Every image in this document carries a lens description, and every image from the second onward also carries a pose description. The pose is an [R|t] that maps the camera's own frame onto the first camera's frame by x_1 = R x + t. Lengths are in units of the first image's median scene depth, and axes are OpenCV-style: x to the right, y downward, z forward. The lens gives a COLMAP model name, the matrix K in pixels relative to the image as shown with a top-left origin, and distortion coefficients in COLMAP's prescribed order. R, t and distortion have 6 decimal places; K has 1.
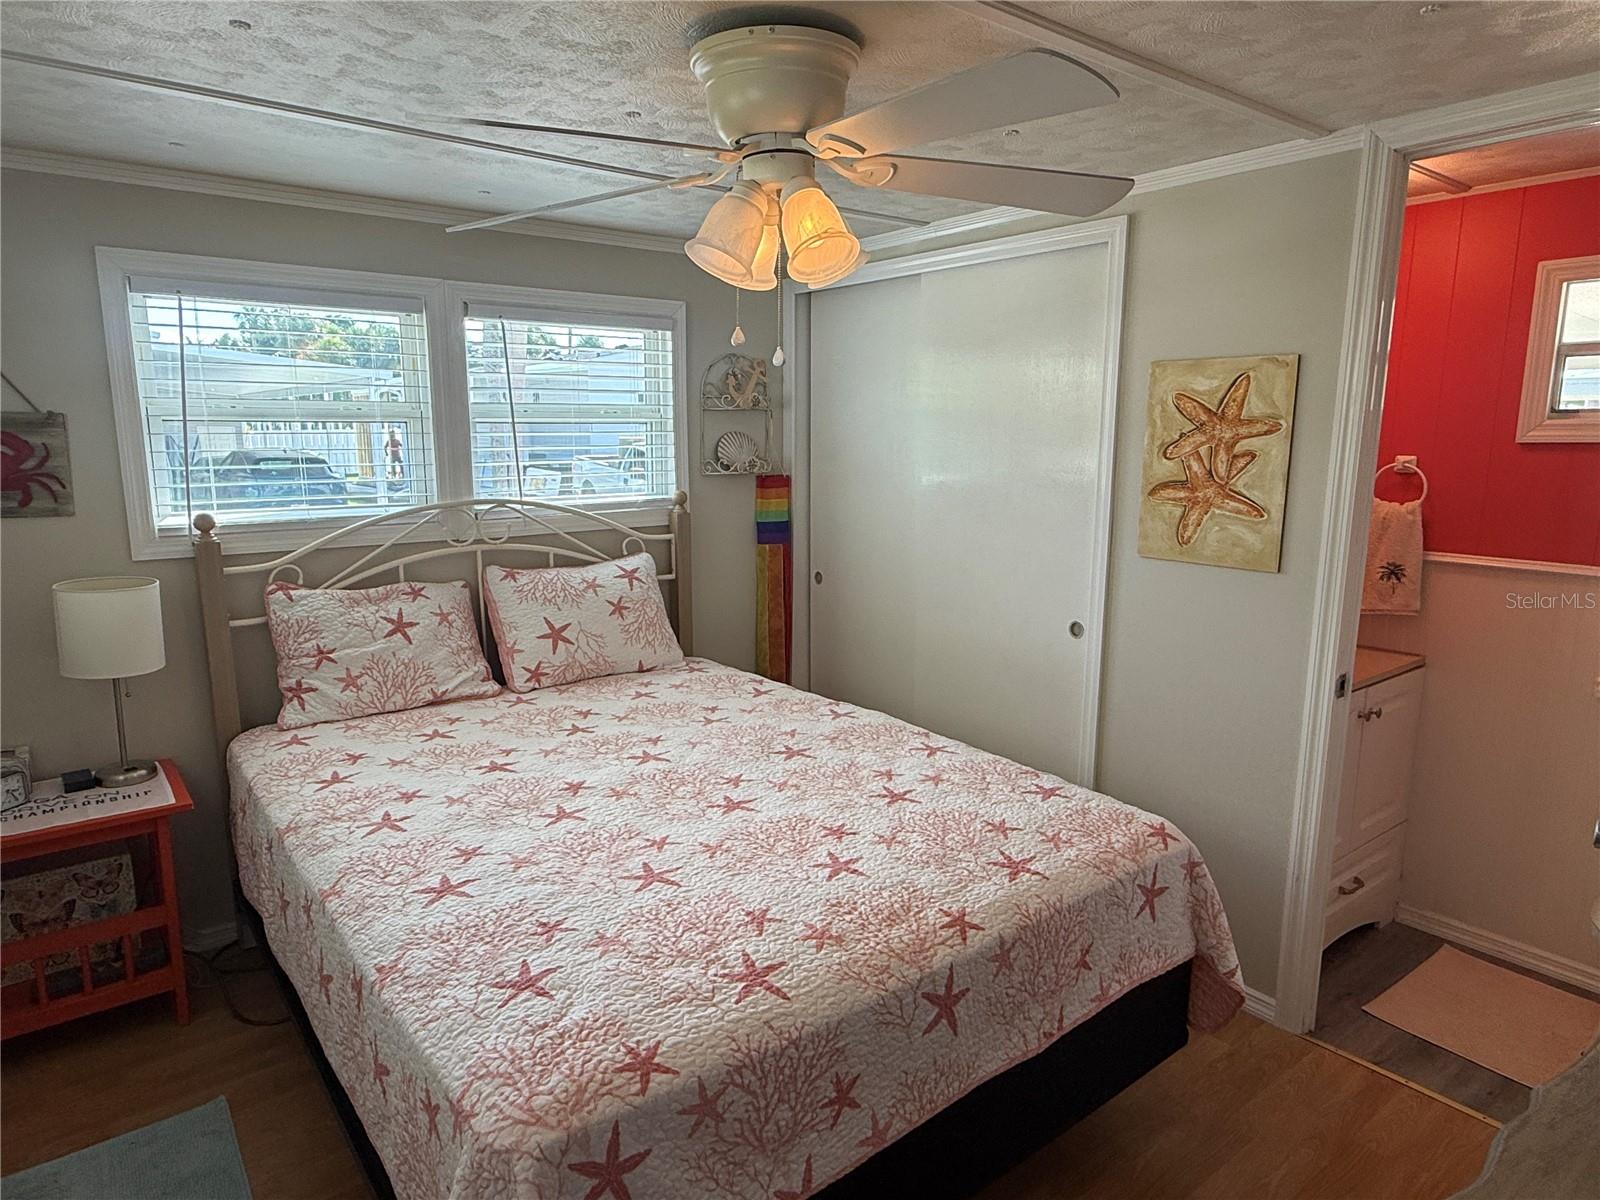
lens RADIAL K [[971.7, 0, 799.6], [0, 971.7, 606.2], [0, 0, 1]] dist [-0.003279, 0.002375]
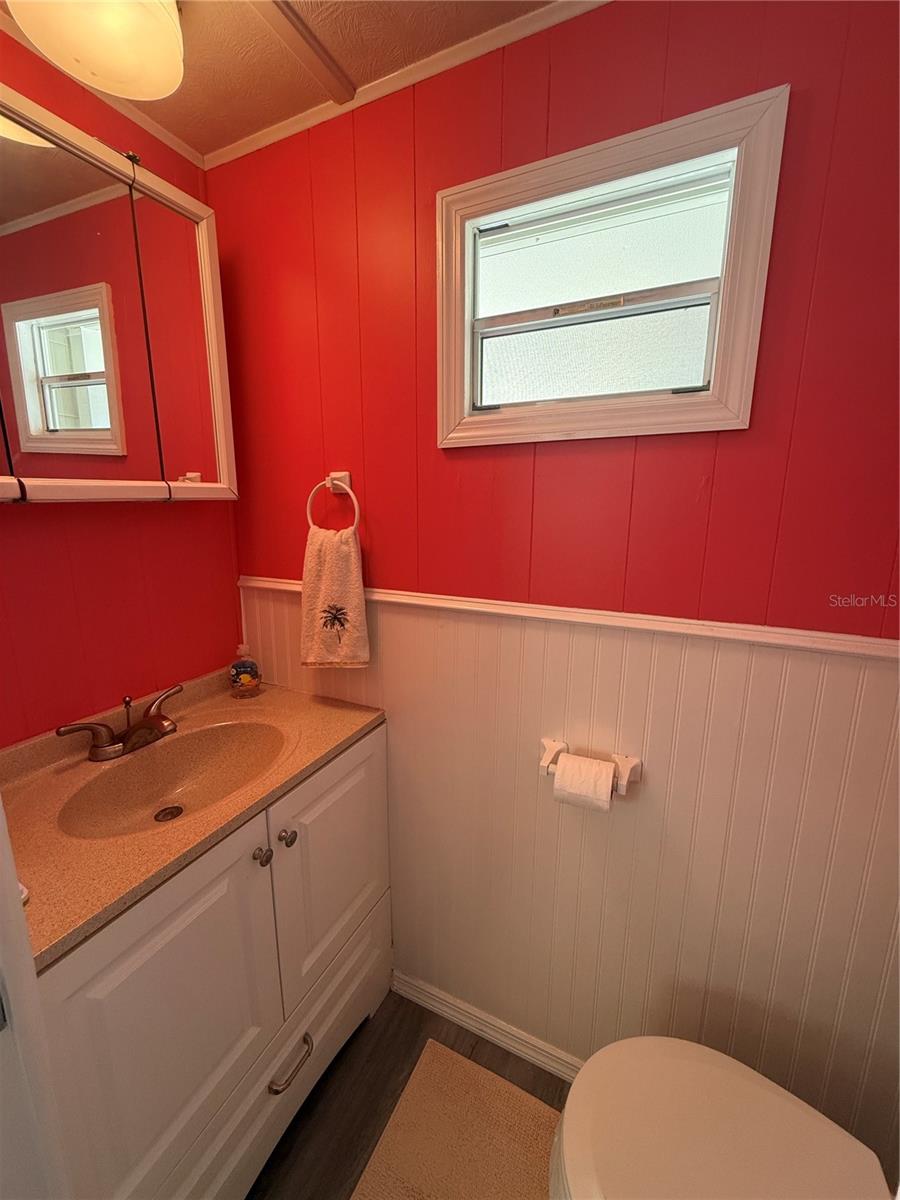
lens RADIAL K [[481.7, 0, 450.2], [0, 481.7, 593.6], [0, 0, 1]] dist [-0.000809, 0.000299]
pose [[0.895704, -0.078390, 0.437686, 0.529316], [0.074982, 0.996869, 0.025092, -0.058021], [-0.438282, 0.010344, 0.898778, 0.607028]]
